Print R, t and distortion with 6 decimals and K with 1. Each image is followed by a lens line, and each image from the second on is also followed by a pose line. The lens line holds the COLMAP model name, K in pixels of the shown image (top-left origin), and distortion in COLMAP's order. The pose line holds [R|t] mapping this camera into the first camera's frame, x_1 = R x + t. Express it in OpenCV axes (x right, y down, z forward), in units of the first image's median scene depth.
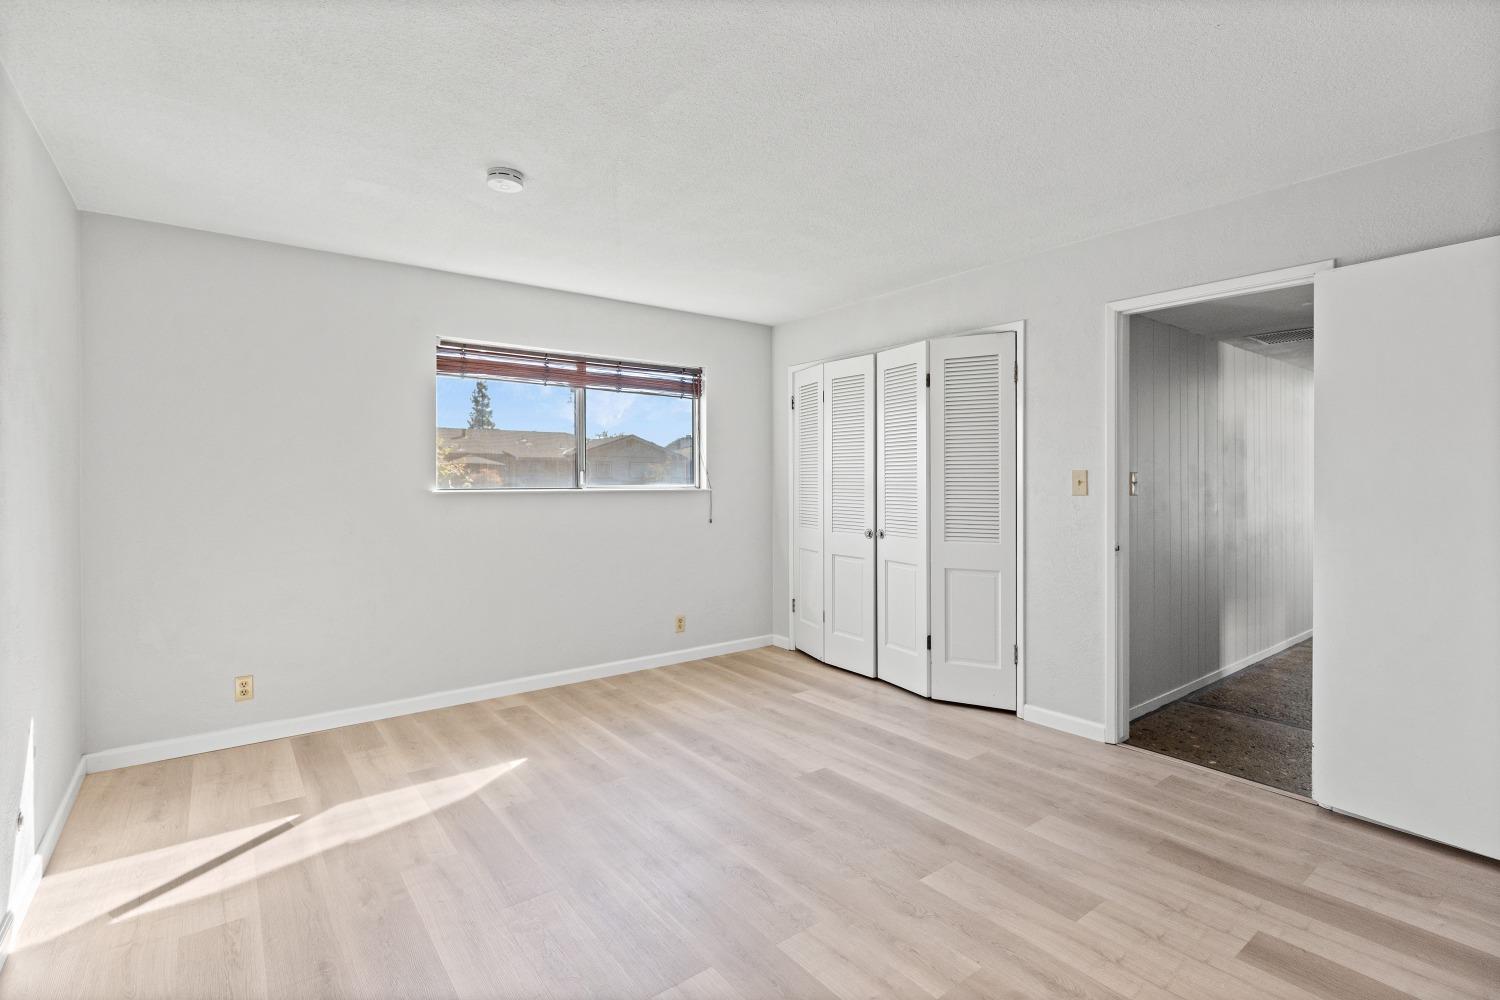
lens RADIAL K [[701.7, 0, 750.0], [0, 701.7, 500.0], [0, 0, 1]] dist [-0.000086, -0.000350]
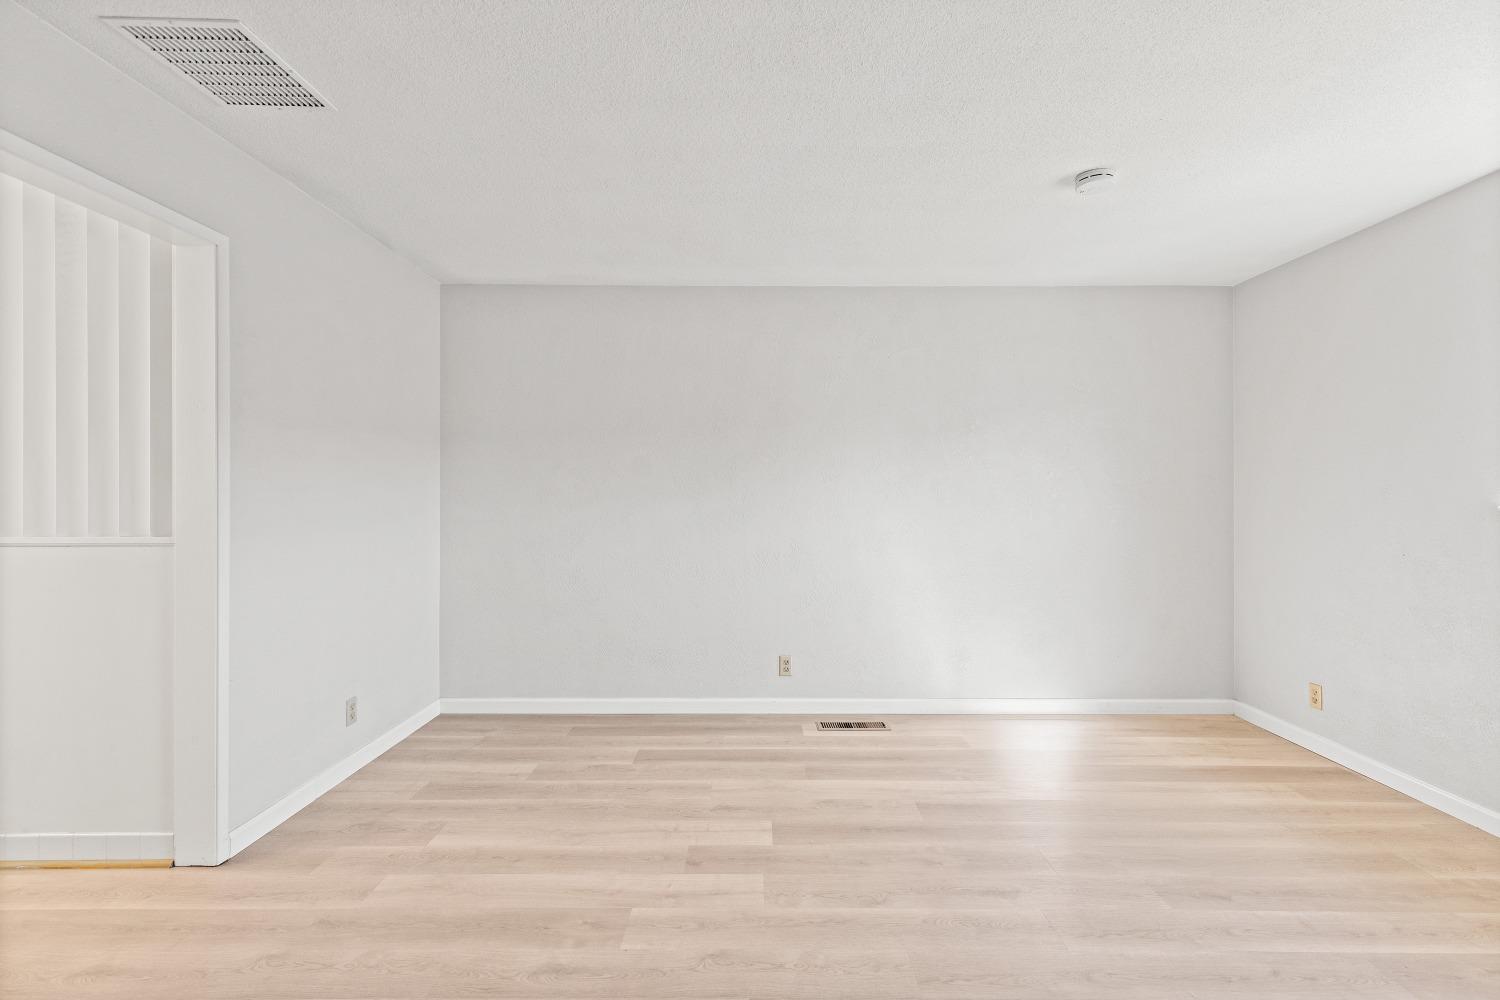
lens RADIAL K [[684.6, 0, 757.6], [0, 684.6, 504.6], [0, 0, 1]] dist [0.009336, 0.000235]
pose [[-0.606727, 0.012572, -0.794811, 0.512781], [-0.022390, 0.999208, 0.032896, -0.019350], [0.794595, 0.037755, -0.605965, 0.889948]]
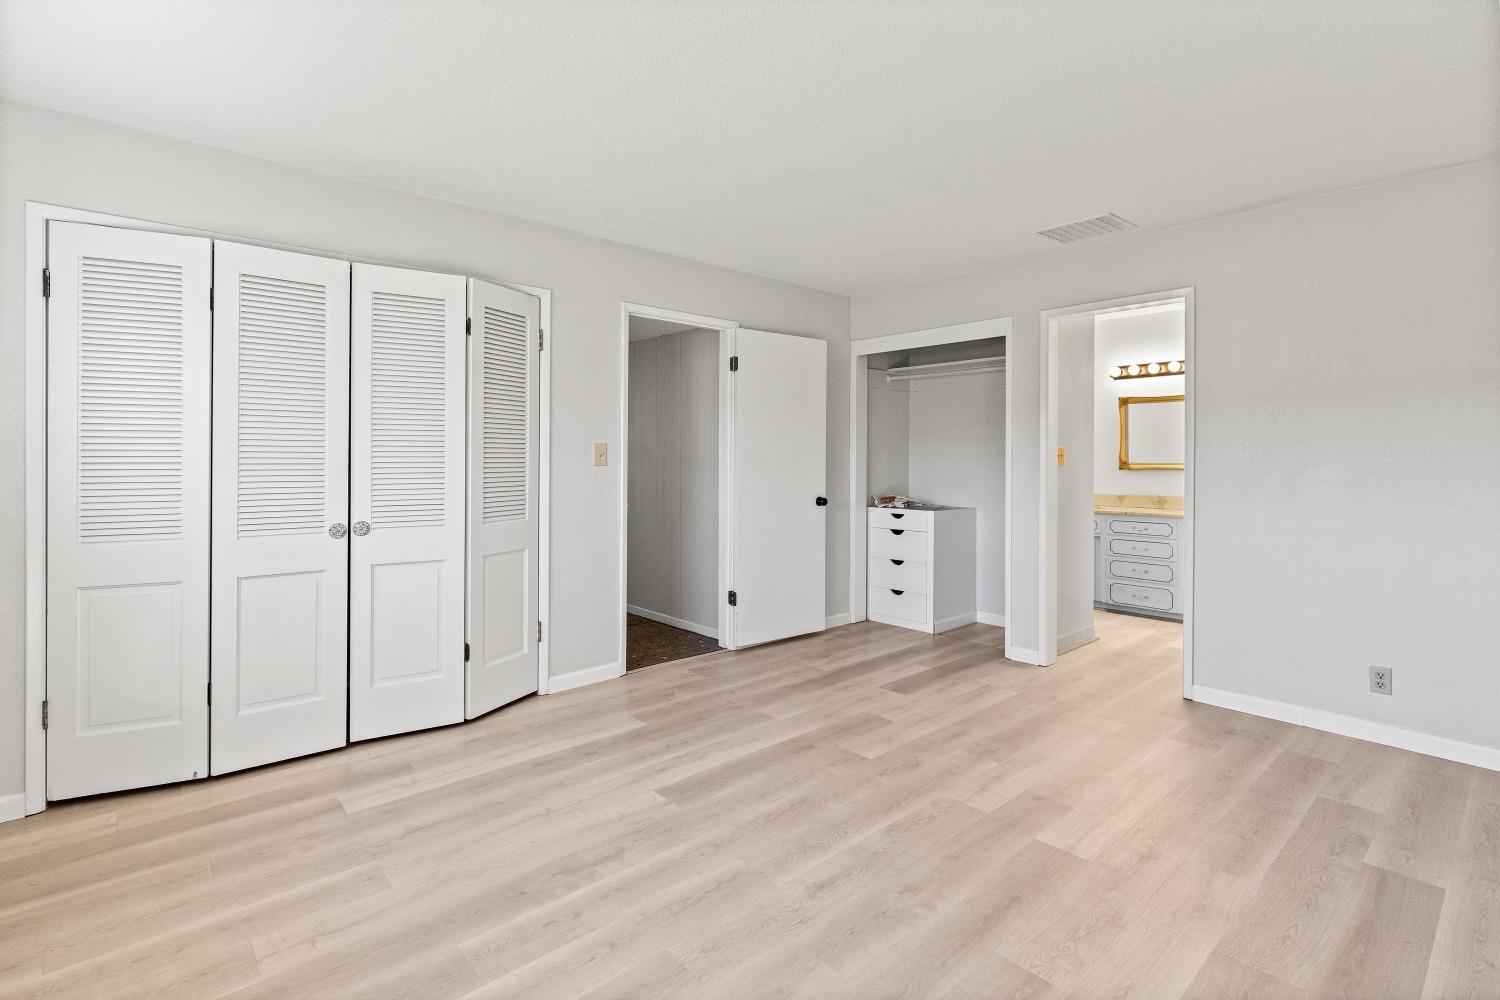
lens RADIAL K [[710.6, 0, 760.7], [0, 710.6, 472.8], [0, 0, 1]] dist [-0.000725, -0.000173]
pose [[-0.083173, -0.022312, 0.996285, -0.637926], [0.026236, 0.999354, 0.024571, -0.015304], [-0.996190, 0.028182, -0.082534, 0.795867]]
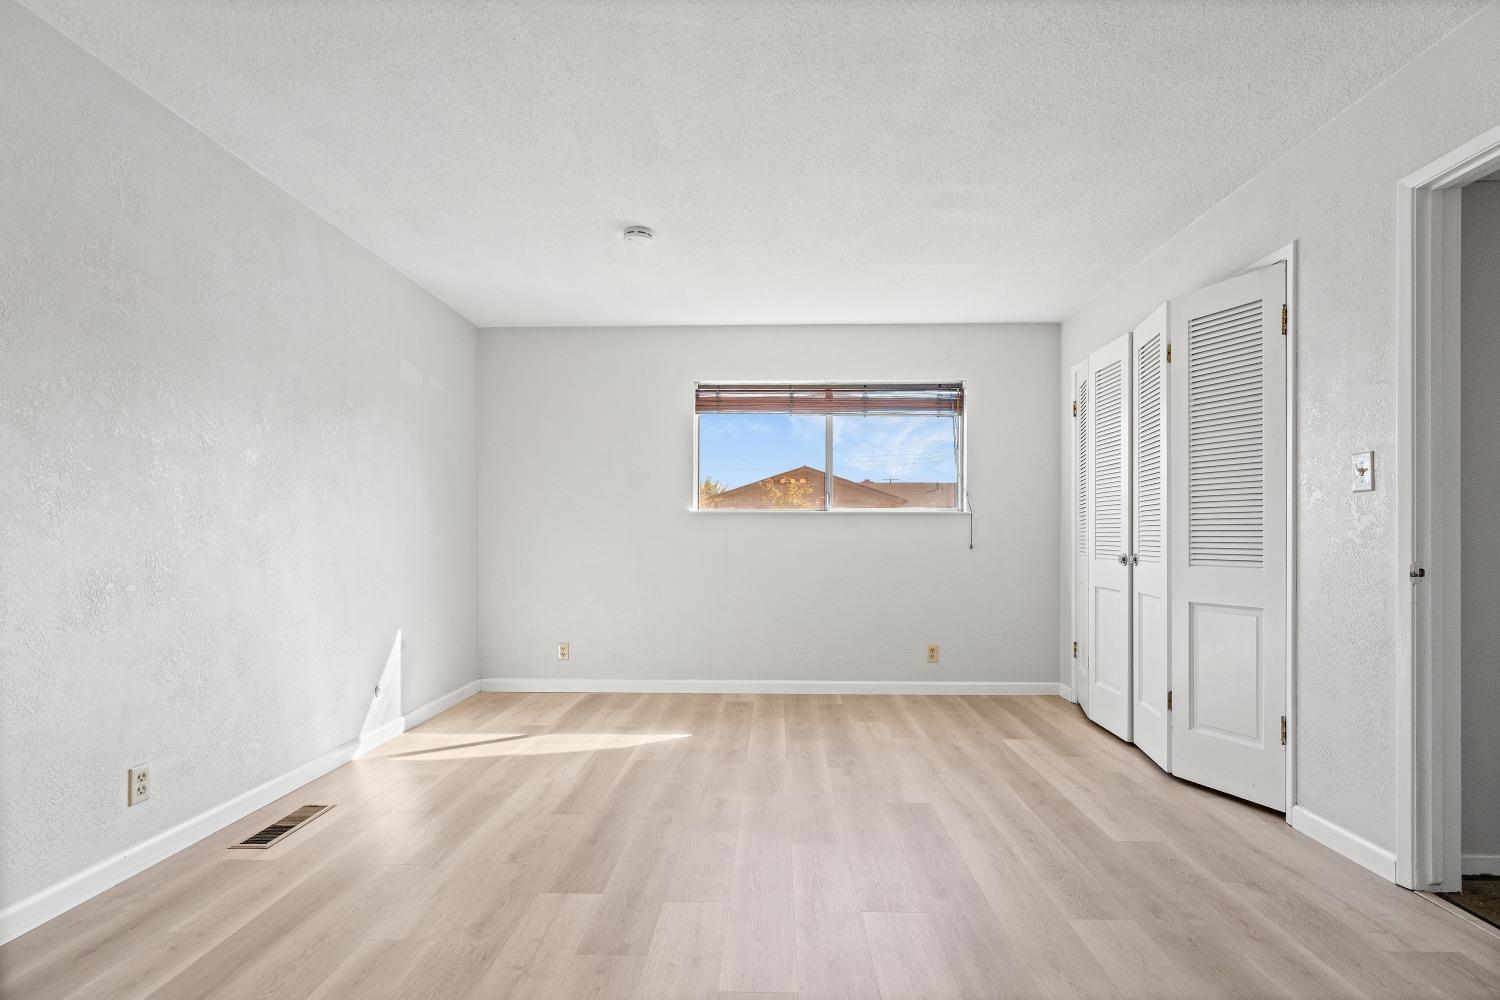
lens RADIAL K [[708.7, 0, 753.9], [0, 708.7, 553.4], [0, 0, 1]] dist [0.002322, 0.000083]
pose [[0.776882, 0.019176, -0.629355, 0.422765], [-0.021907, 0.999754, 0.003420, 0.057196], [0.629265, 0.011130, 0.777111, 0.134690]]
